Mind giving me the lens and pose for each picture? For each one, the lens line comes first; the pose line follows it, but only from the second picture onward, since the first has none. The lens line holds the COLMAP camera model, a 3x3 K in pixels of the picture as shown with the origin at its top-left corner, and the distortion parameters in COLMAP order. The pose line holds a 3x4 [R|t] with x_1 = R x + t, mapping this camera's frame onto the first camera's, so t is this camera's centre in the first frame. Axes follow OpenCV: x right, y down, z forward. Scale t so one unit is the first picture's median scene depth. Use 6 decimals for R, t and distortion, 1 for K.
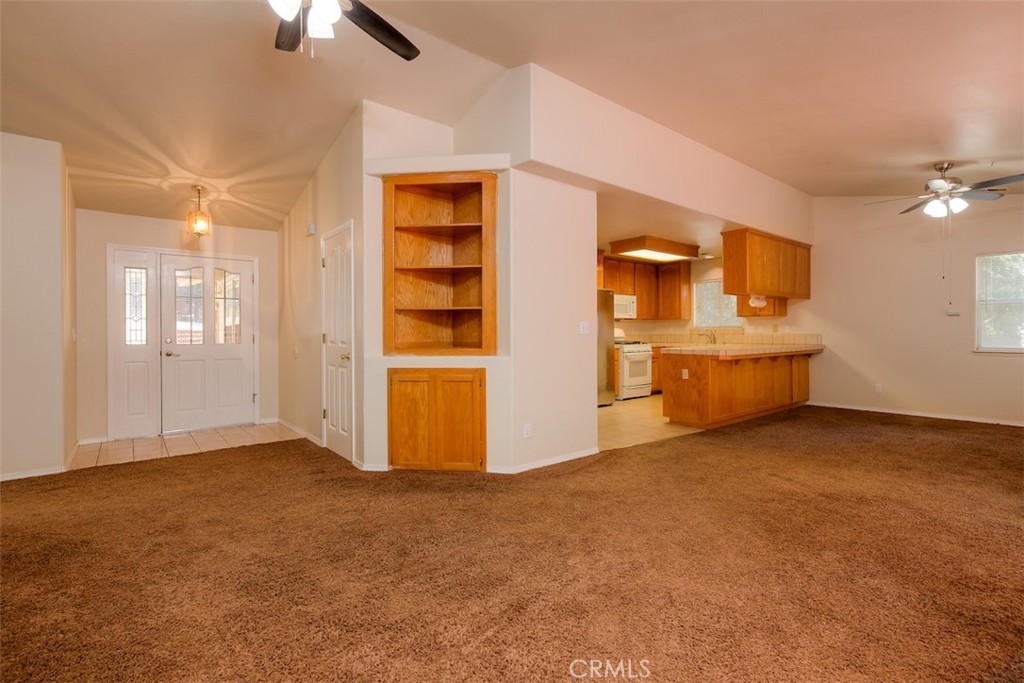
lens RADIAL K [[466.2, 0, 527.4], [0, 466.2, 332.1], [0, 0, 1]] dist [0.001223, 0.001809]
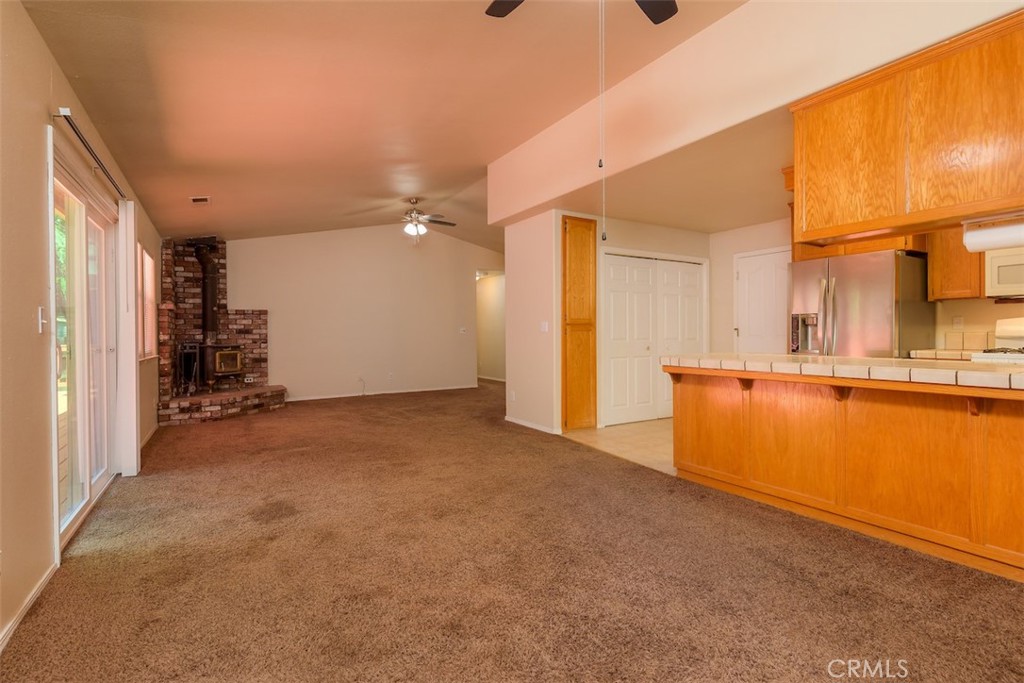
lens RADIAL K [[466.2, 0, 512.4], [0, 466.2, 334.3], [0, 0, 1]] dist [0.001223, 0.001809]
pose [[-0.125235, 0.007938, -0.992095, 0.967683], [0.009060, 0.999935, 0.006857, 0.001359], [0.992086, -0.008130, -0.125298, 0.769011]]
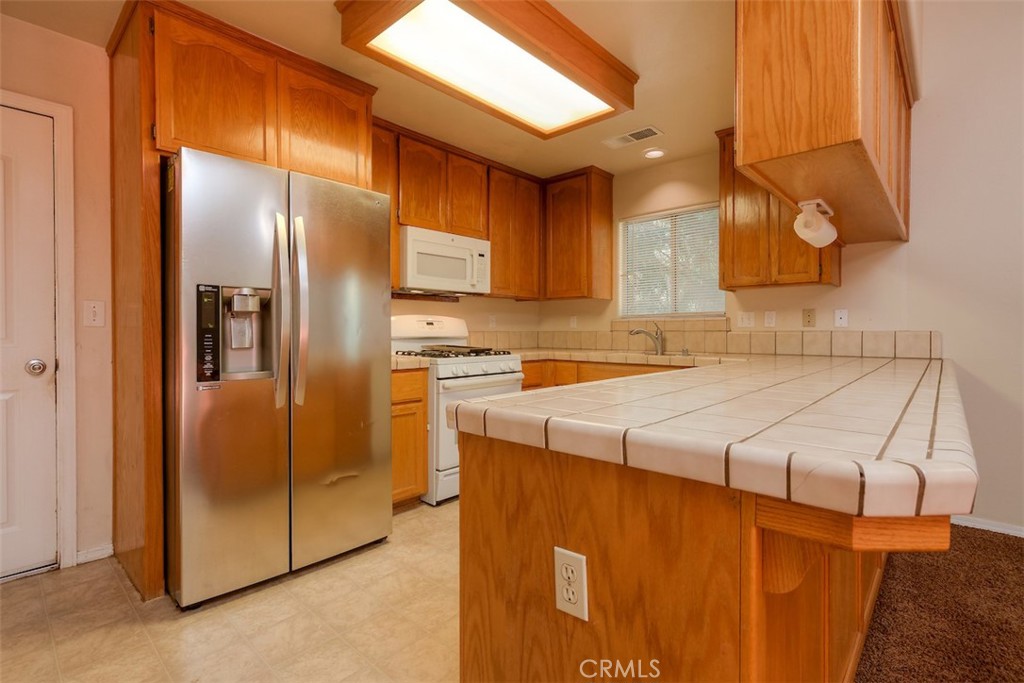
lens RADIAL K [[494.2, 0, 523.9], [0, 494.2, 333.7], [0, 0, 1]] dist [-0.003742, 0.002266]
pose [[0.989307, 0.004529, 0.145780, 0.282143], [-0.005400, 0.999970, 0.005575, 0.006759], [-0.145750, -0.006303, 0.989301, 0.776981]]
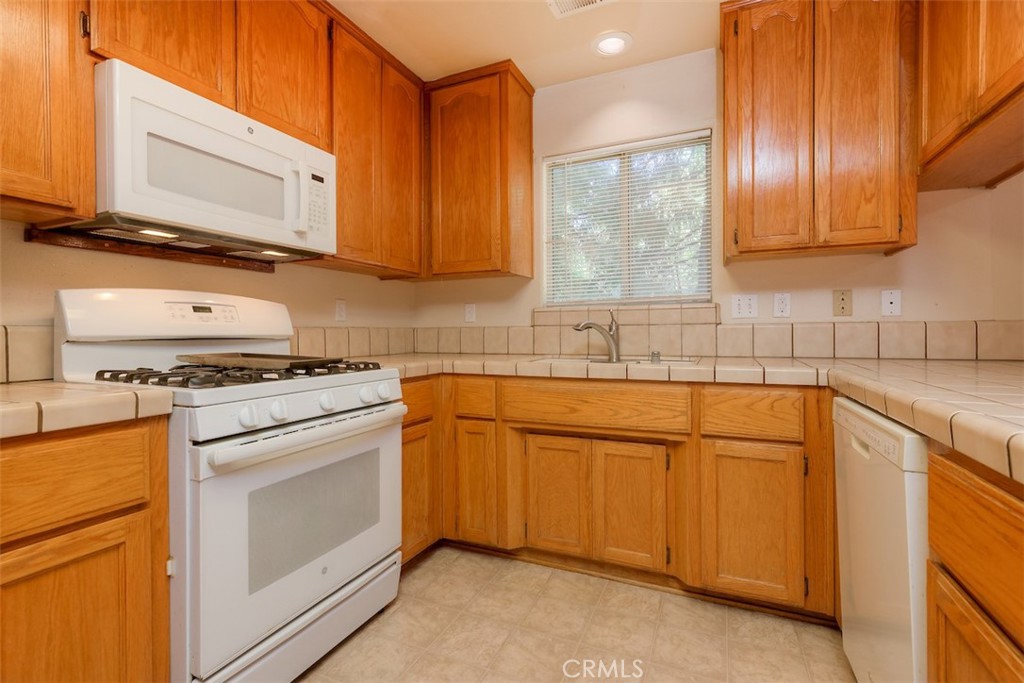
lens RADIAL K [[466.2, 0, 523.0], [0, 466.2, 335.1], [0, 0, 1]] dist [0.001223, 0.001809]
pose [[0.893110, -0.003414, 0.449825, 0.302296], [0.001385, 0.999987, 0.004840, 0.012935], [-0.449836, -0.003699, 0.893104, 1.073604]]
